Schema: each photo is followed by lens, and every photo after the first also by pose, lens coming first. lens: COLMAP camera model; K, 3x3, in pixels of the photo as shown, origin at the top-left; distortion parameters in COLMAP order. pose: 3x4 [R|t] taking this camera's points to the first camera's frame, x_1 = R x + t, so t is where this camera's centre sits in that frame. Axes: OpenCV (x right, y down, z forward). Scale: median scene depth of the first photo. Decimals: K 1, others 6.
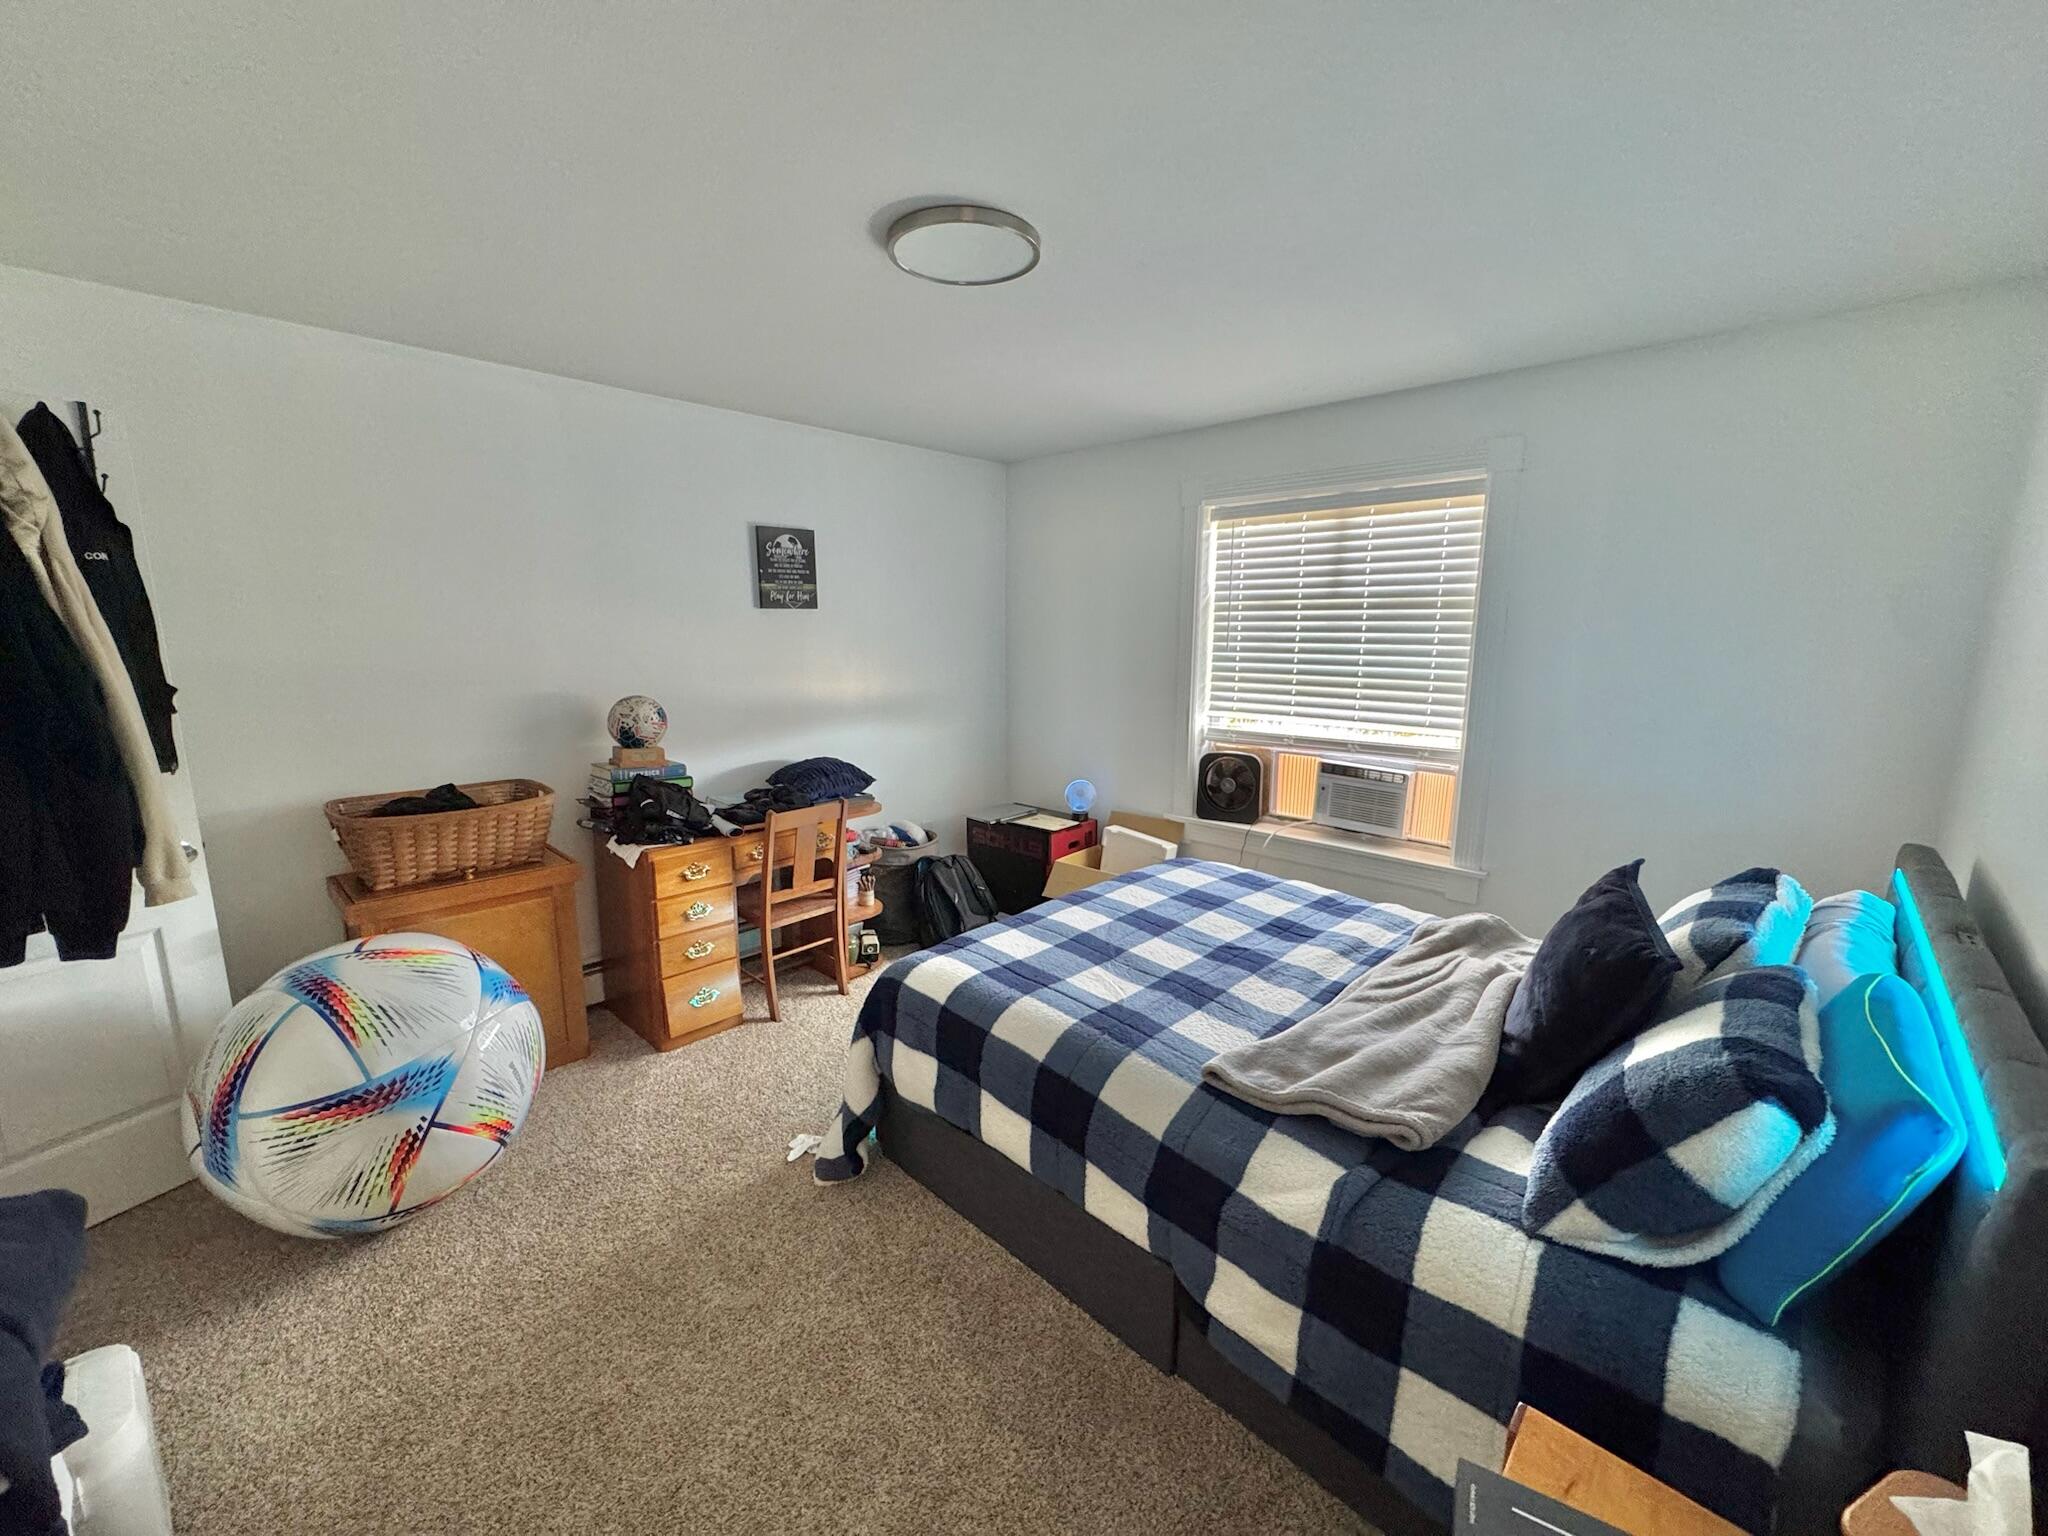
lens RADIAL K [[825.4, 0, 1024.3], [0, 825.4, 763.7], [0, 0, 1]] dist [-0.000929, -0.000019]
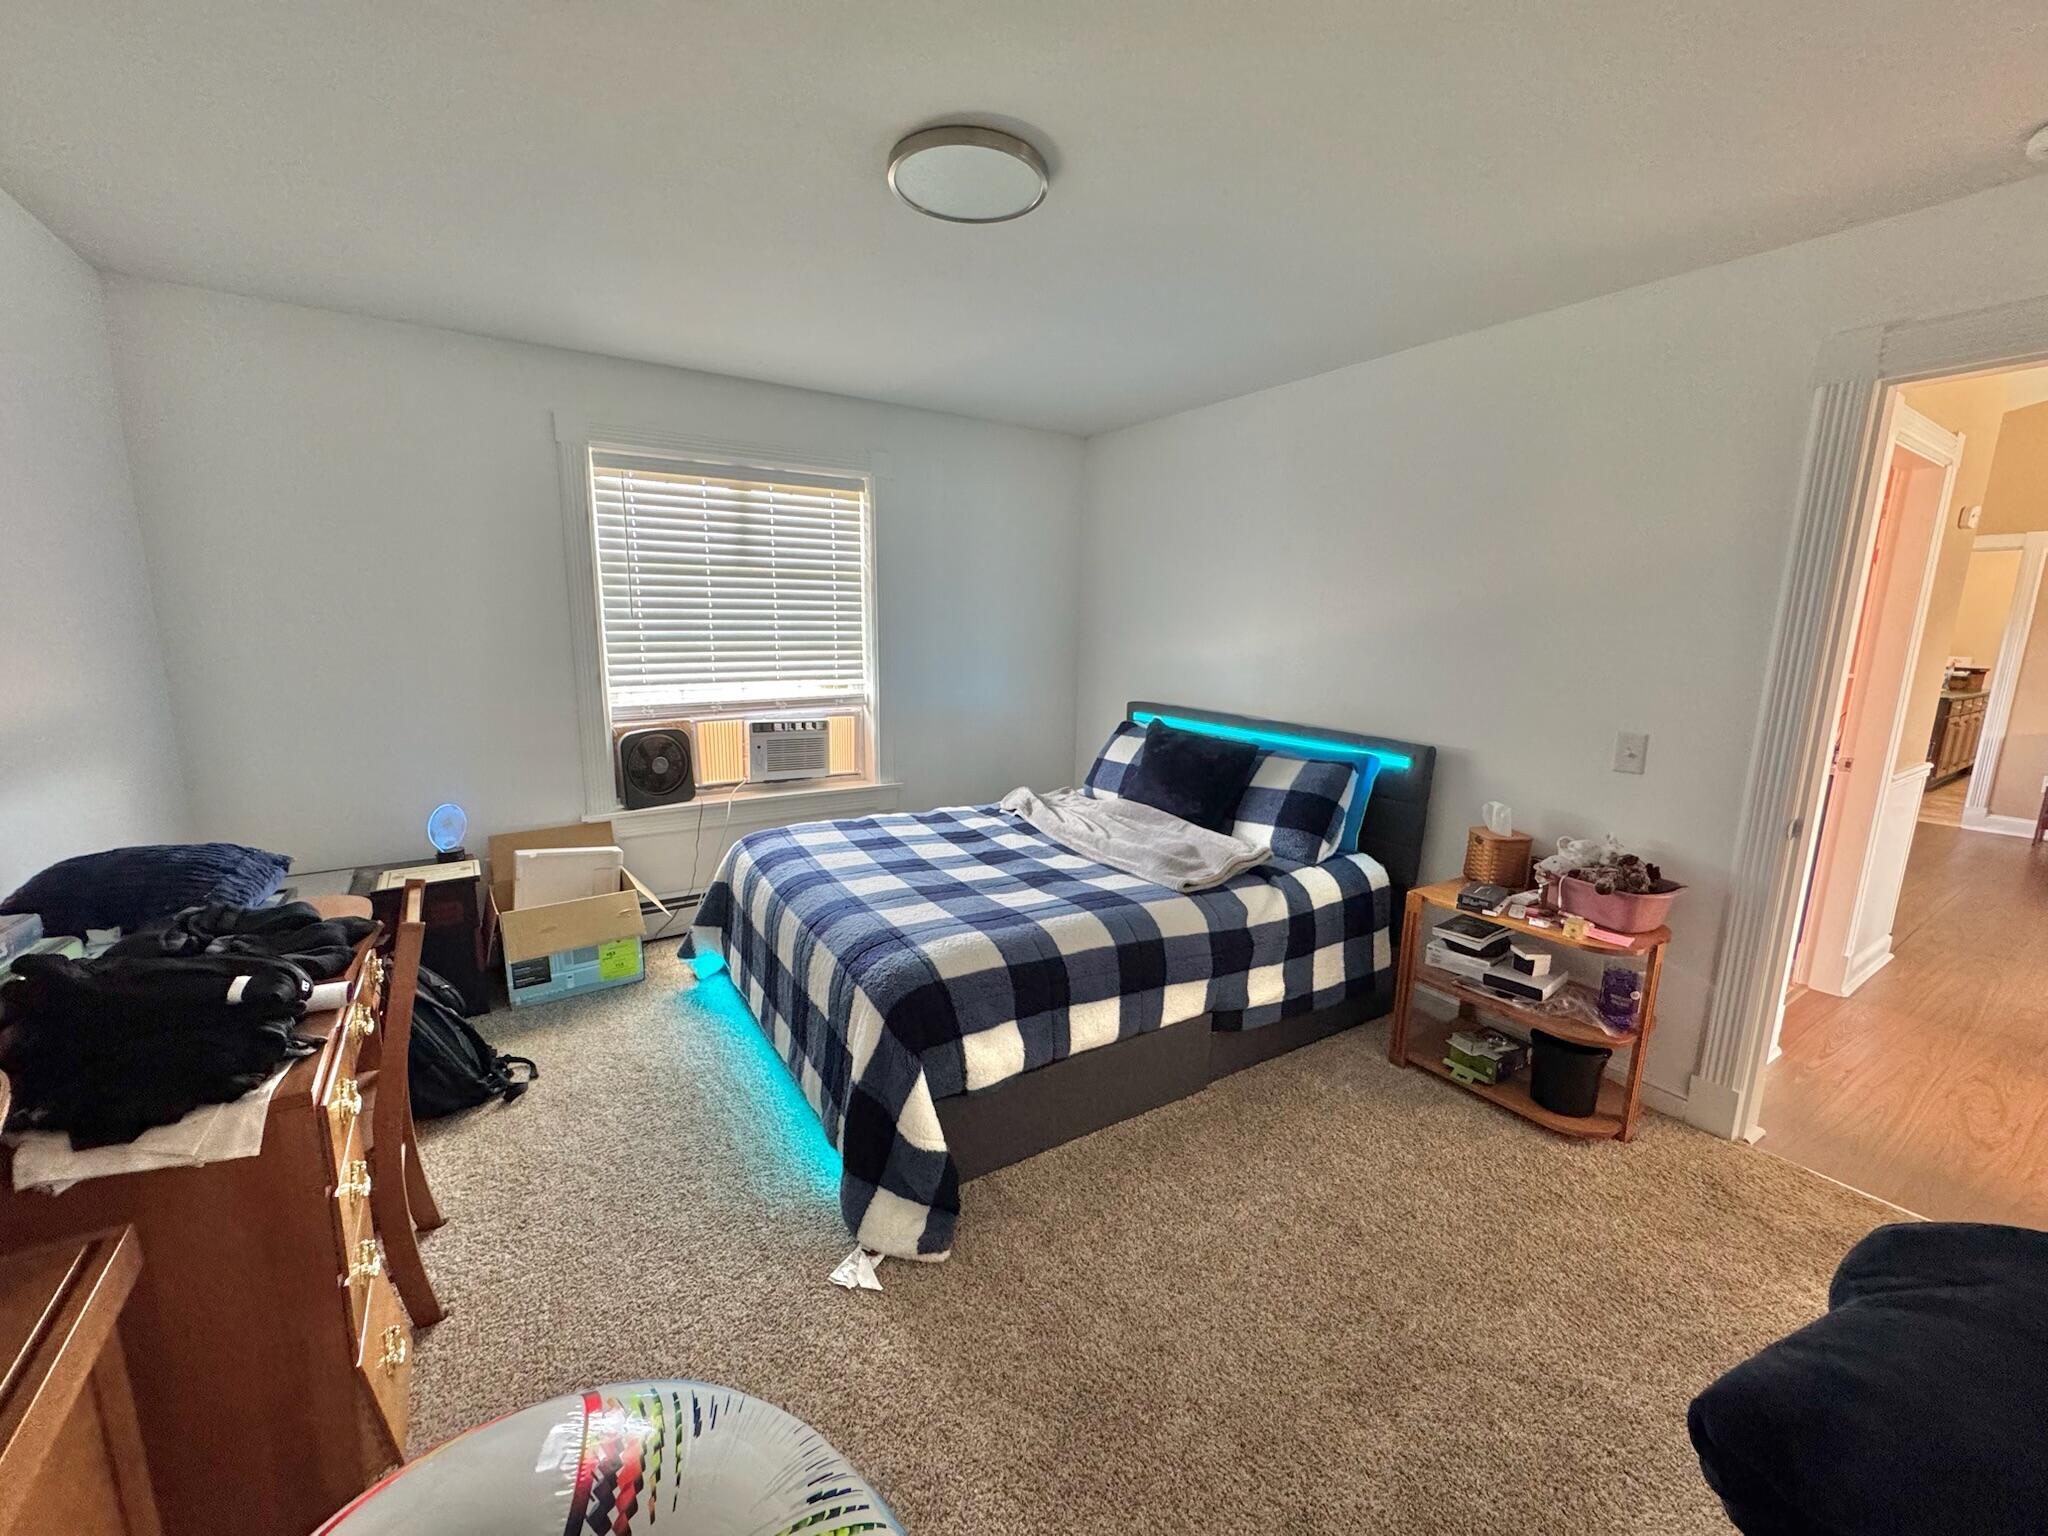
lens RADIAL K [[815.0, 0, 1023.8], [0, 815.0, 770.5], [0, 0, 1]] dist [-0.001693, -0.000206]
pose [[0.228539, -0.179038, 0.956930, -0.596582], [0.150558, 0.977618, 0.146952, -0.045433], [-0.961822, 0.110490, 0.250379, 0.433610]]
